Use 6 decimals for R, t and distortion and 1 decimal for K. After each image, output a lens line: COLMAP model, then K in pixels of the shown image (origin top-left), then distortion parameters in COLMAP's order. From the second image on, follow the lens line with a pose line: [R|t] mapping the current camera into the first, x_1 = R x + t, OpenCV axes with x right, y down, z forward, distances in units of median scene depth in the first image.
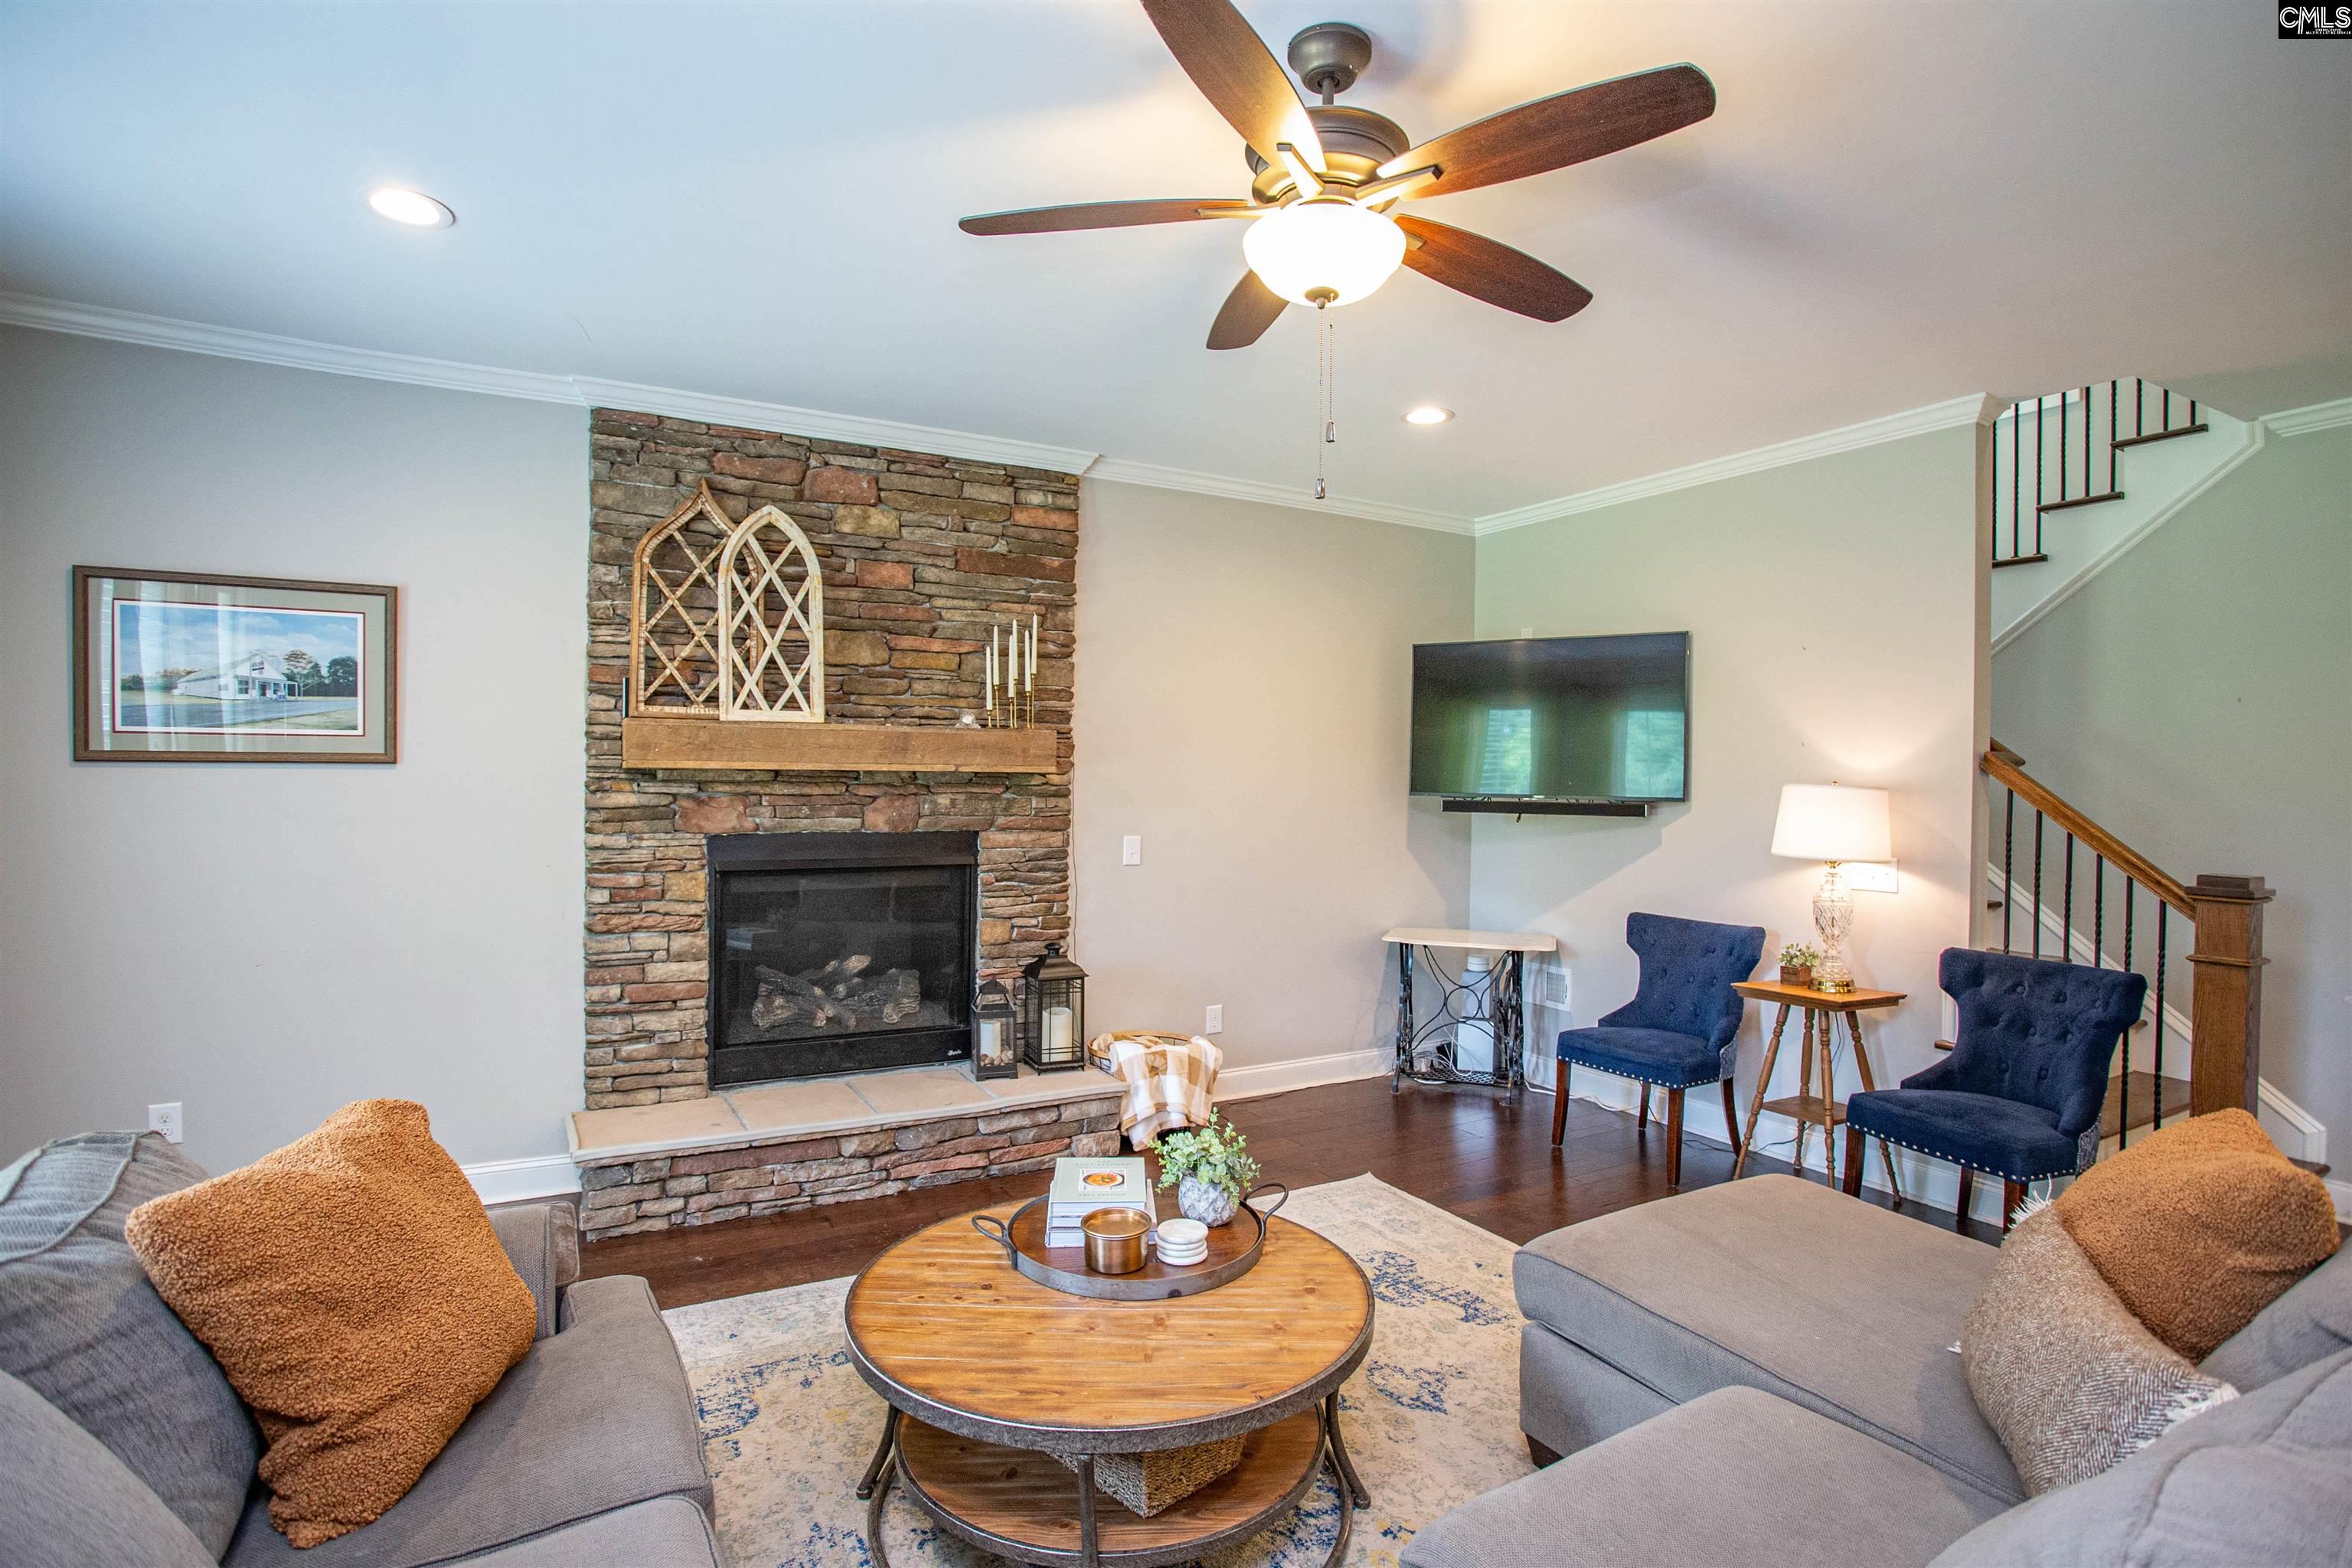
lens RADIAL K [[1163.0, 0, 1176.0], [0, 1163.0, 784.0], [0, 0, 1]] dist [-0.073556, 0.031277]
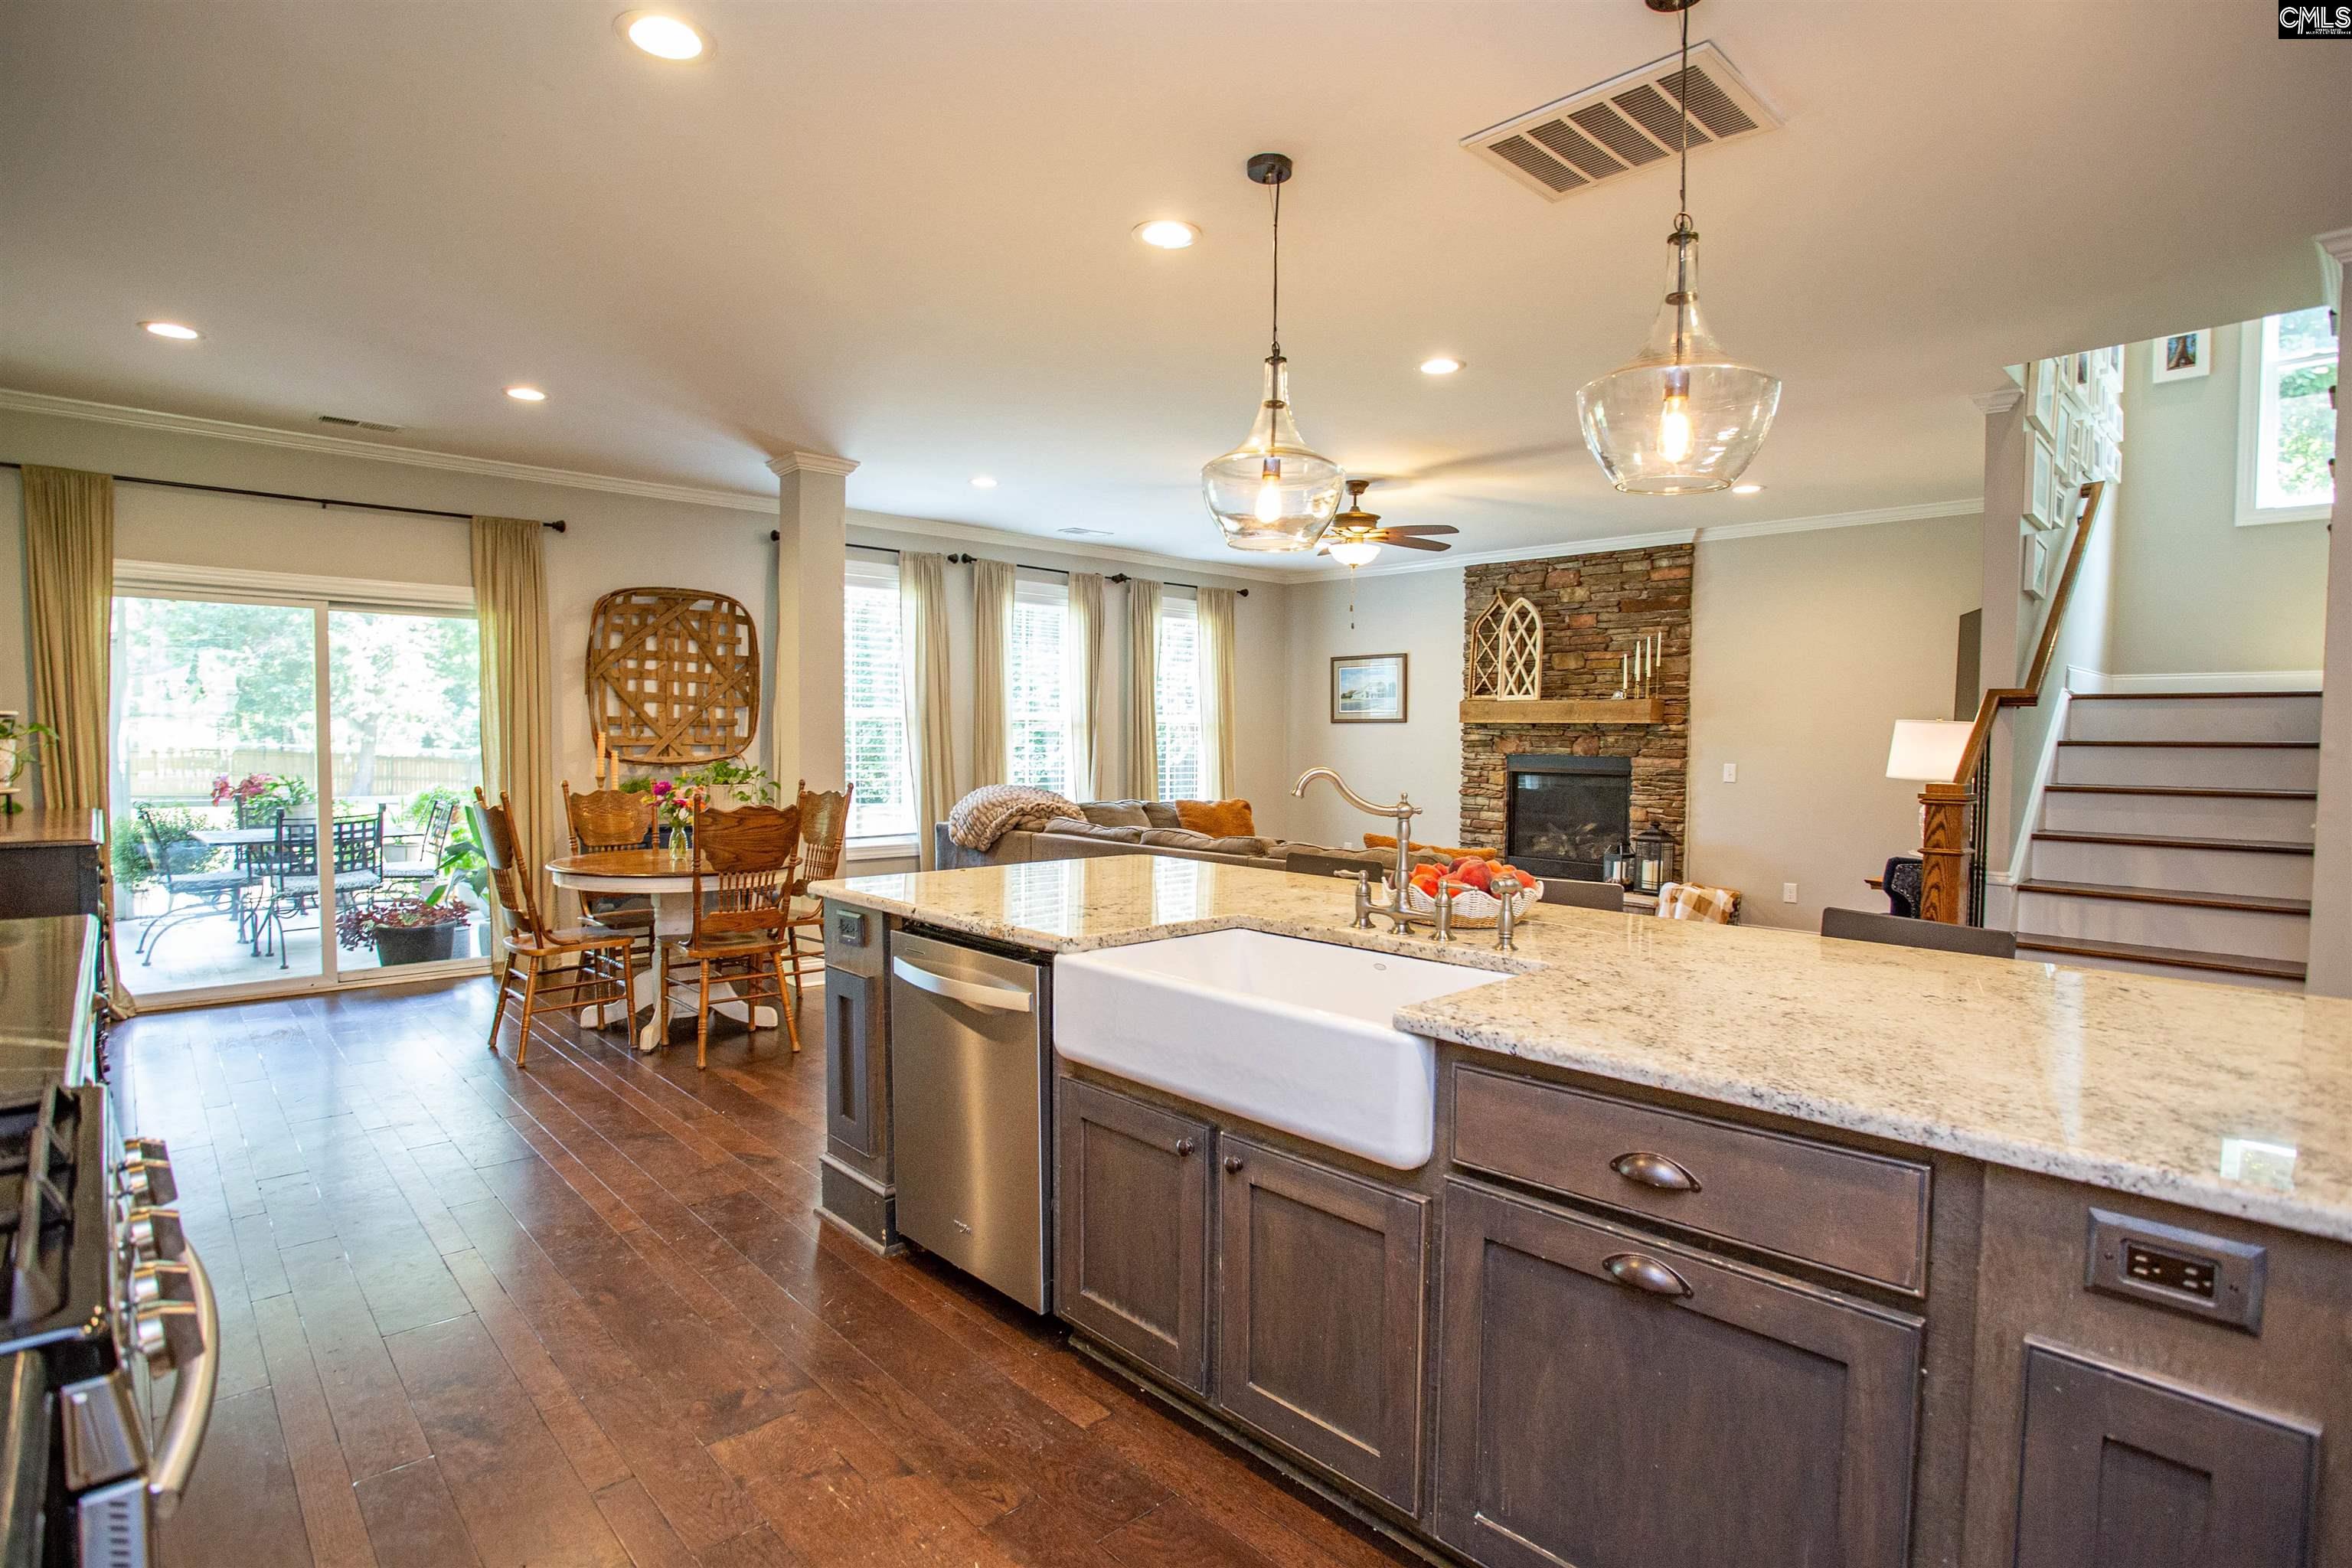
lens RADIAL K [[1186.4, 0, 1176.0], [0, 1186.4, 784.0], [0, 0, 1]] dist [-0.072394, 0.032533]
pose [[0.236028, 0.033442, -0.971171, 1.509433], [-0.013866, 0.999422, 0.031045, 0.037970], [0.971647, 0.006138, 0.236355, -0.113484]]
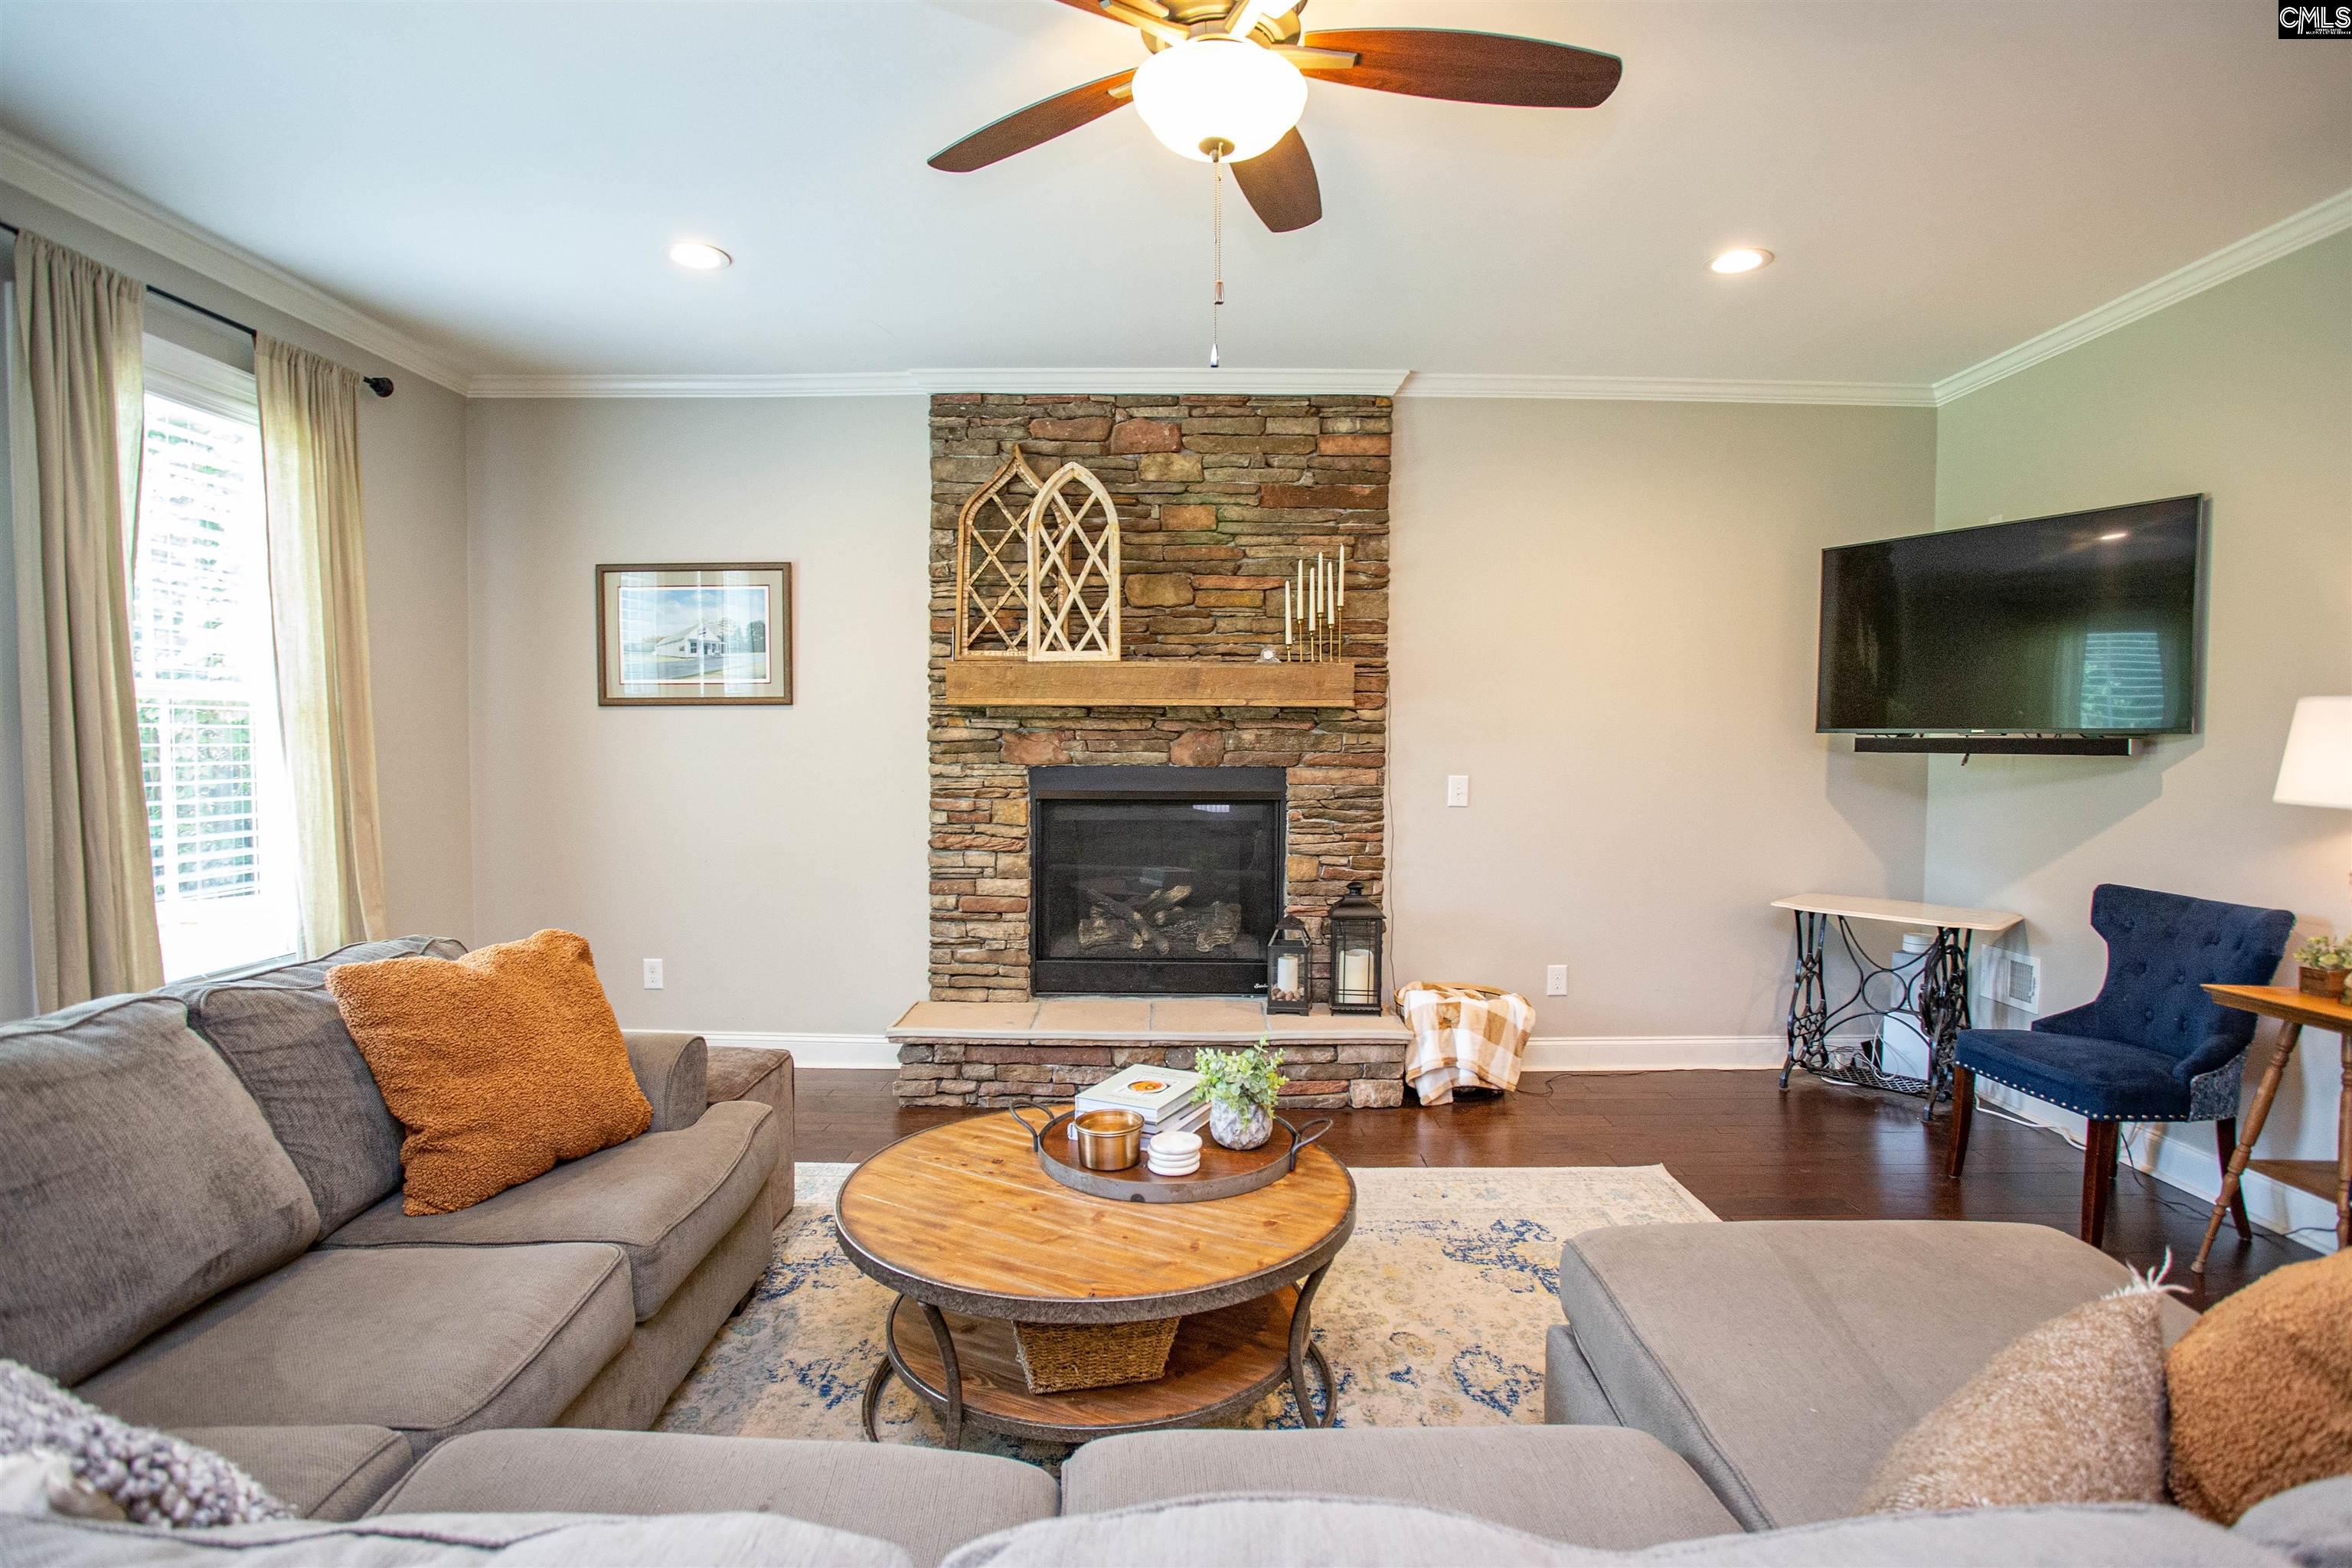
lens RADIAL K [[1186.4, 0, 1176.0], [0, 1186.4, 784.0], [0, 0, 1]] dist [-0.072394, 0.032533]
pose [[0.869837, 0.011399, -0.493208, 0.267364], [0.001205, 0.999681, 0.025229, 0.031095], [0.493338, -0.022540, 0.869546, 0.069930]]
